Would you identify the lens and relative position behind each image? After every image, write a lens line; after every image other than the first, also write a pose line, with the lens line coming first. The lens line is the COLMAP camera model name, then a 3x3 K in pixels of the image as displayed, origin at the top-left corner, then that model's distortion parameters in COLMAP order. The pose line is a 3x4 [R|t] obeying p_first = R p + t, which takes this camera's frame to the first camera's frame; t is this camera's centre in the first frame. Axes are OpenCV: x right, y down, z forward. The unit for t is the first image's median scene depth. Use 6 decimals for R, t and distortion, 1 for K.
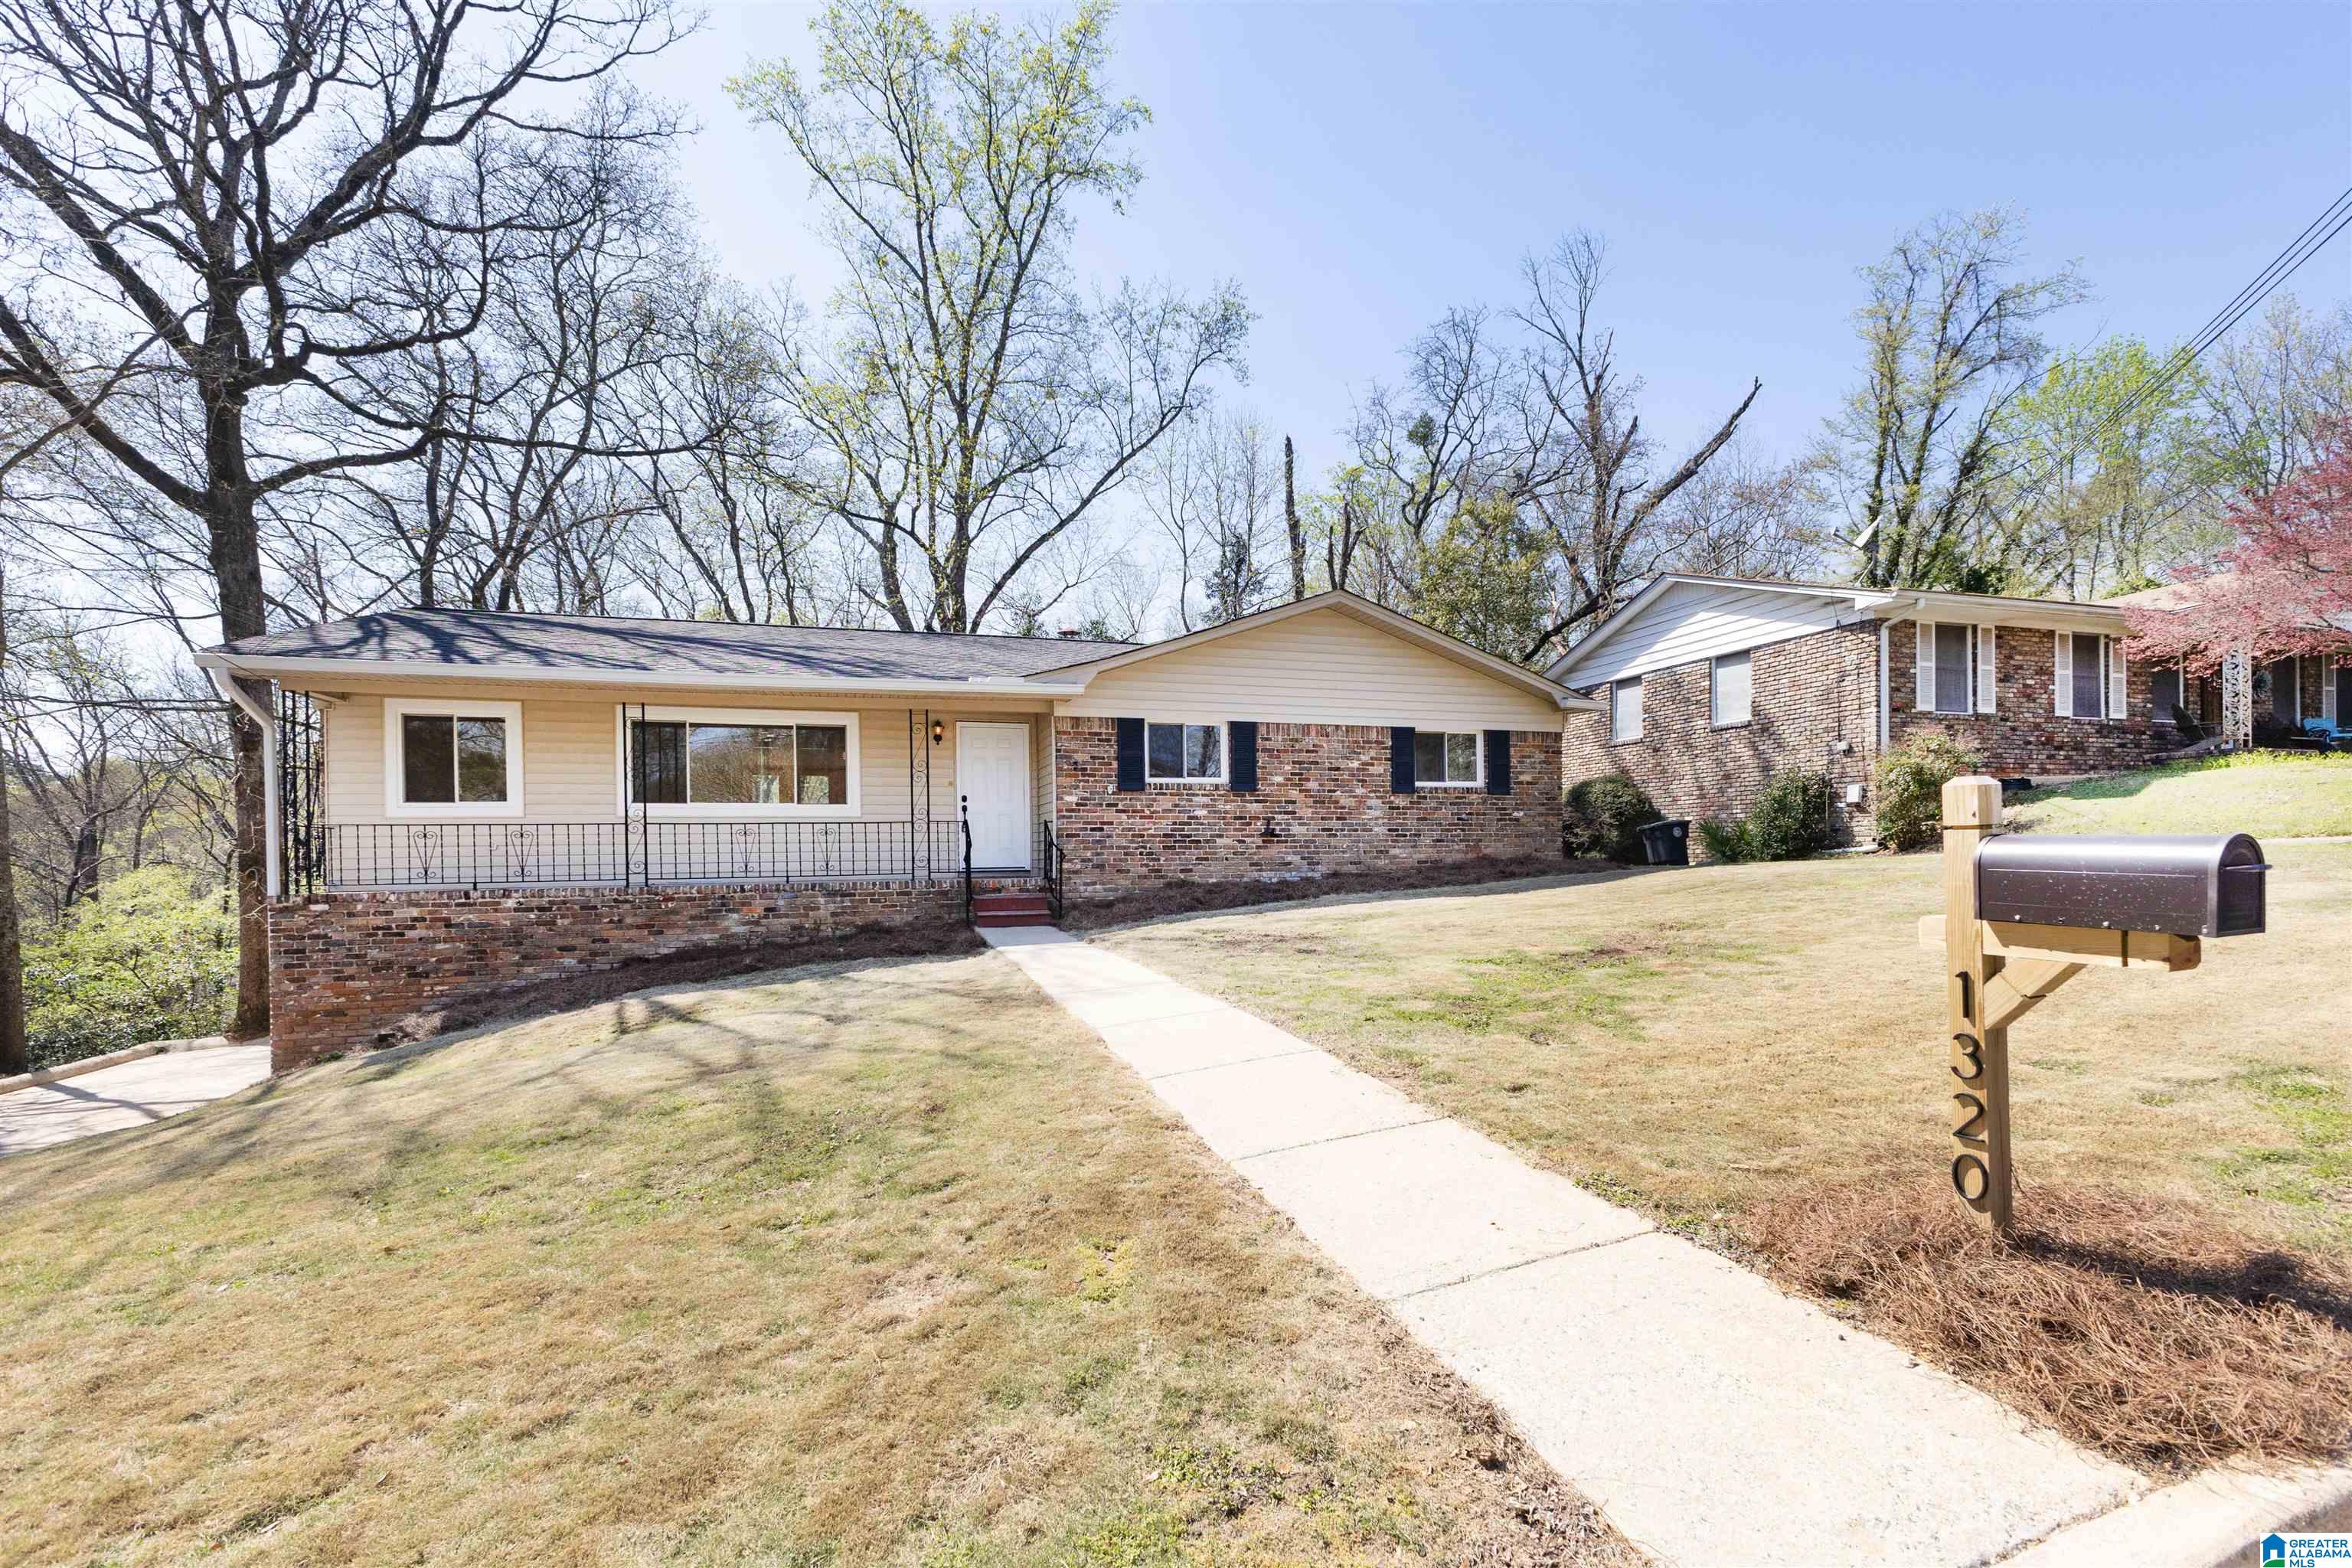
lens RADIAL K [[1029.7, 0, 1180.0], [0, 1029.7, 797.9], [0, 0, 1]] dist [0.015844, -0.000039]
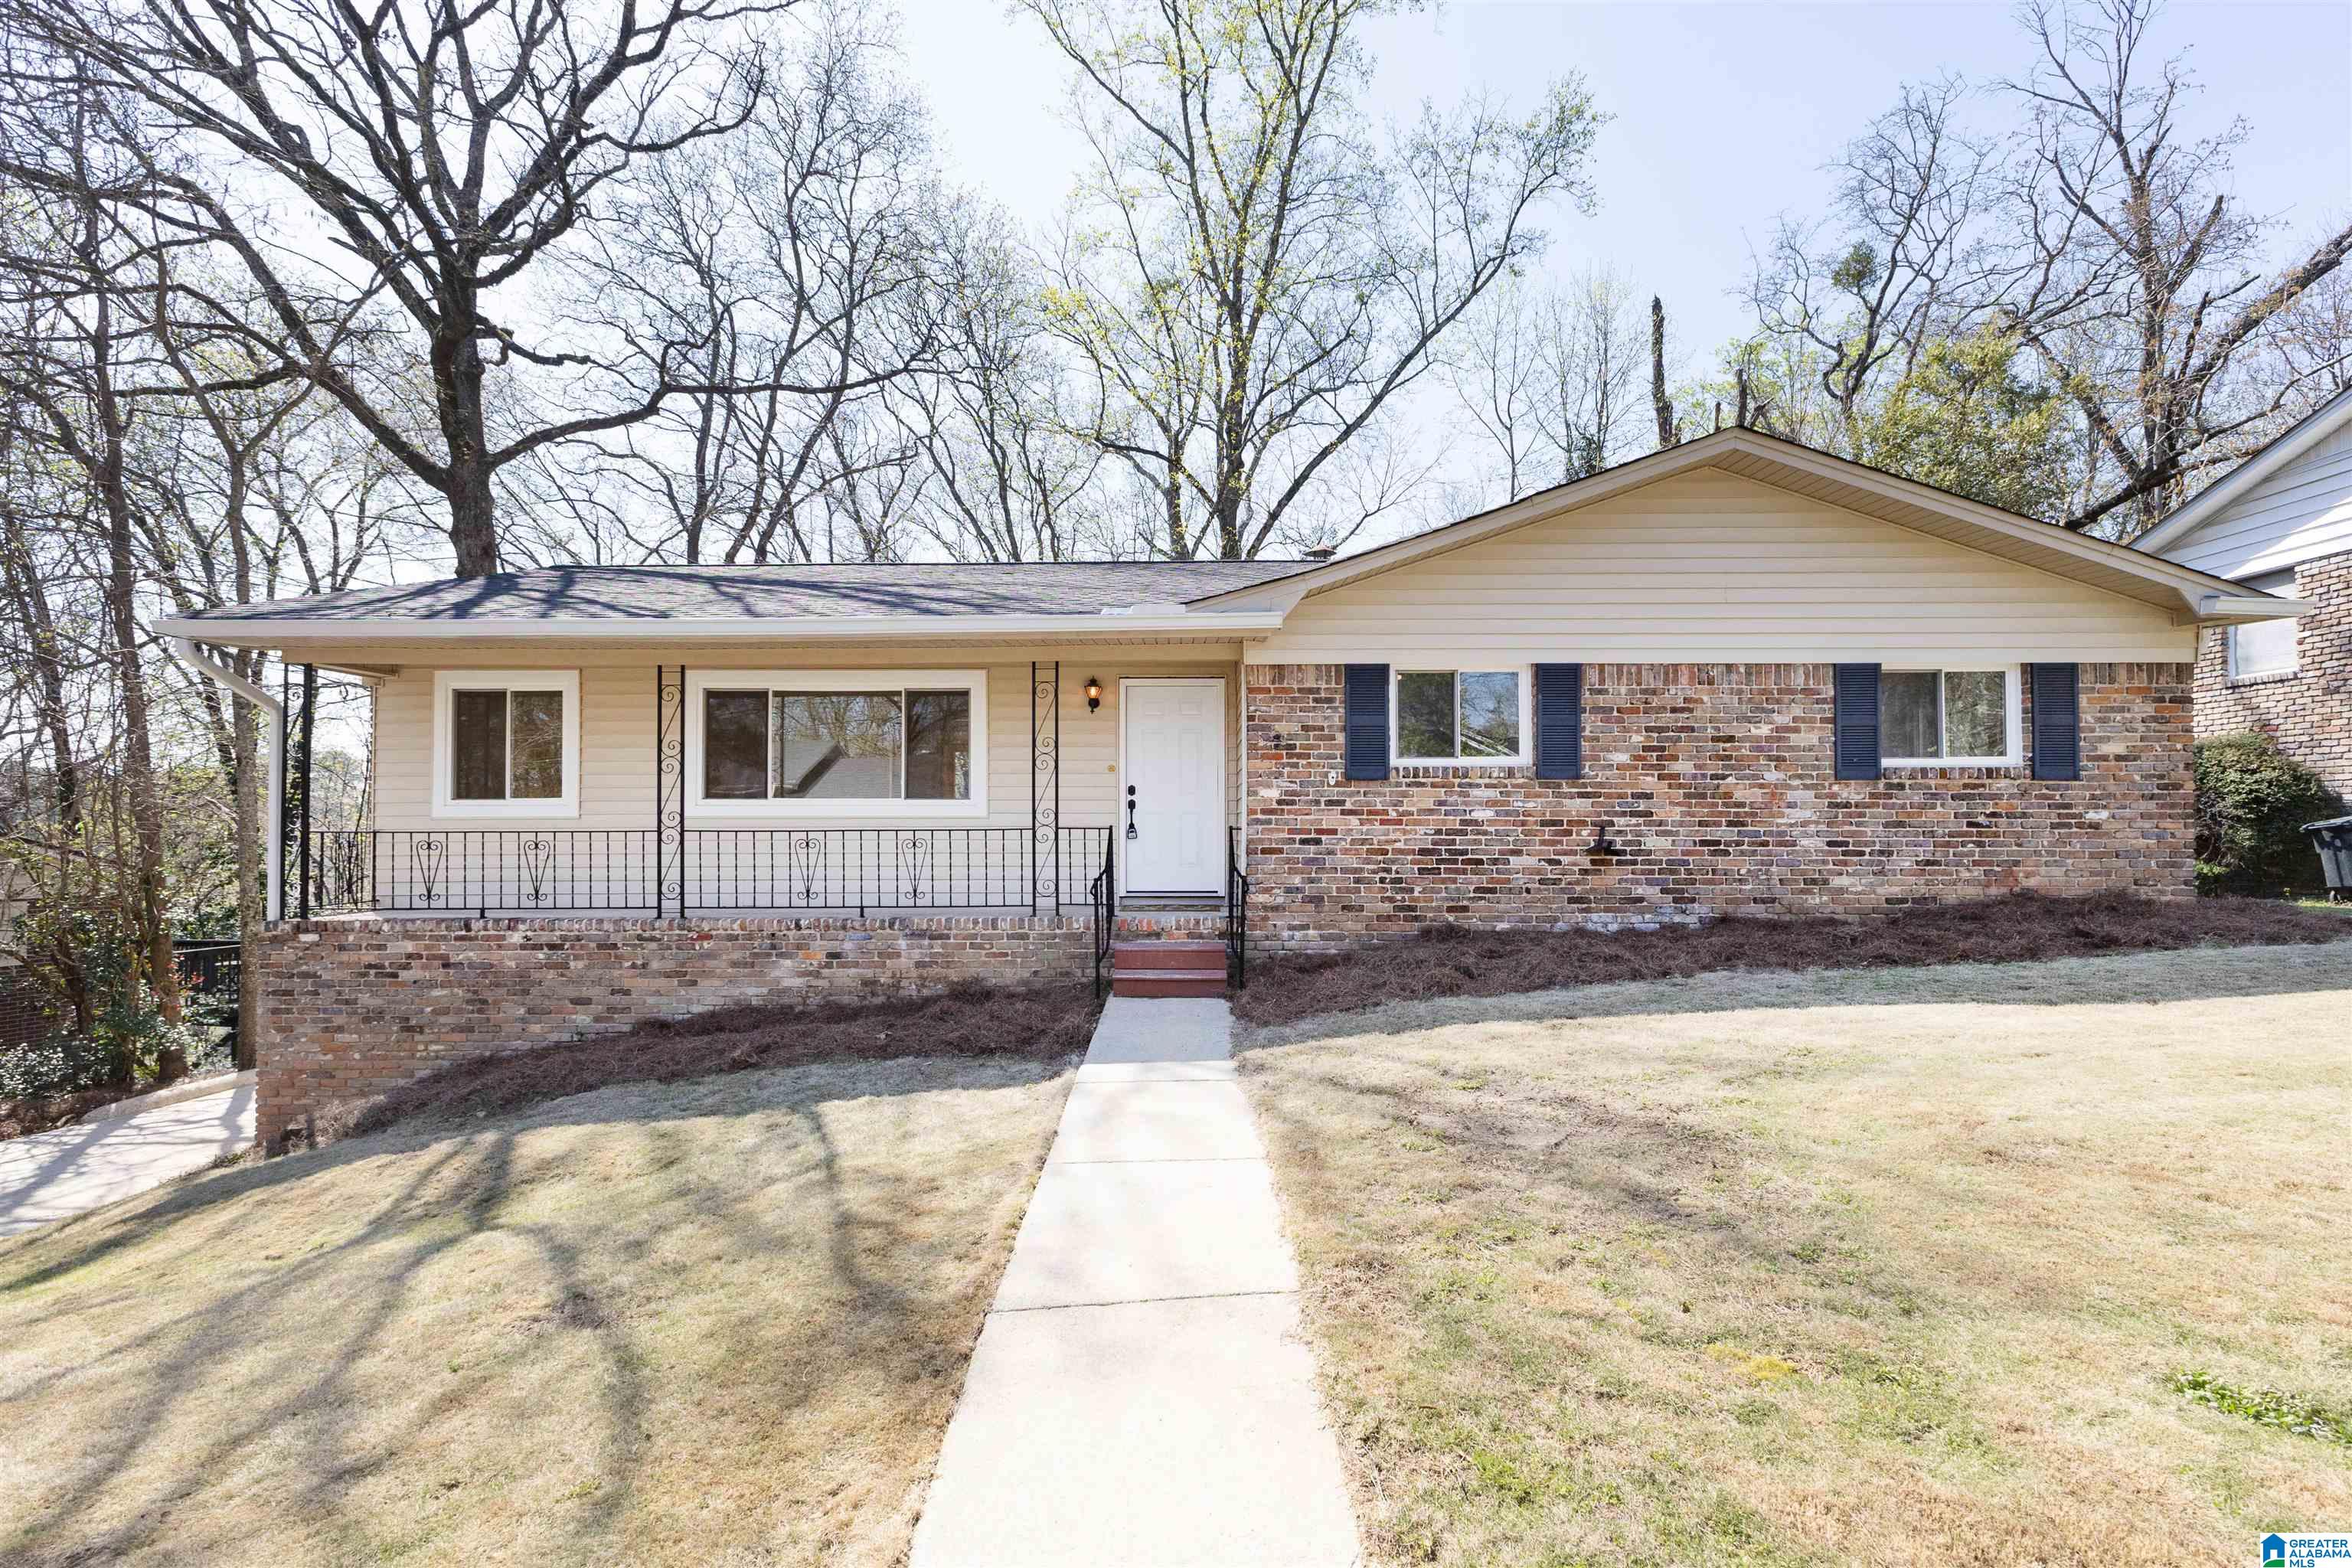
lens RADIAL K [[1029.7, 0, 1215.7], [0, 1029.7, 775.9], [0, 0, 1]] dist [0.015844, -0.000039]
pose [[0.953400, -0.002742, -0.301697, 0.050284], [0.008178, 0.999826, 0.016756, -0.018782], [0.301598, -0.018443, 0.953257, 0.342819]]
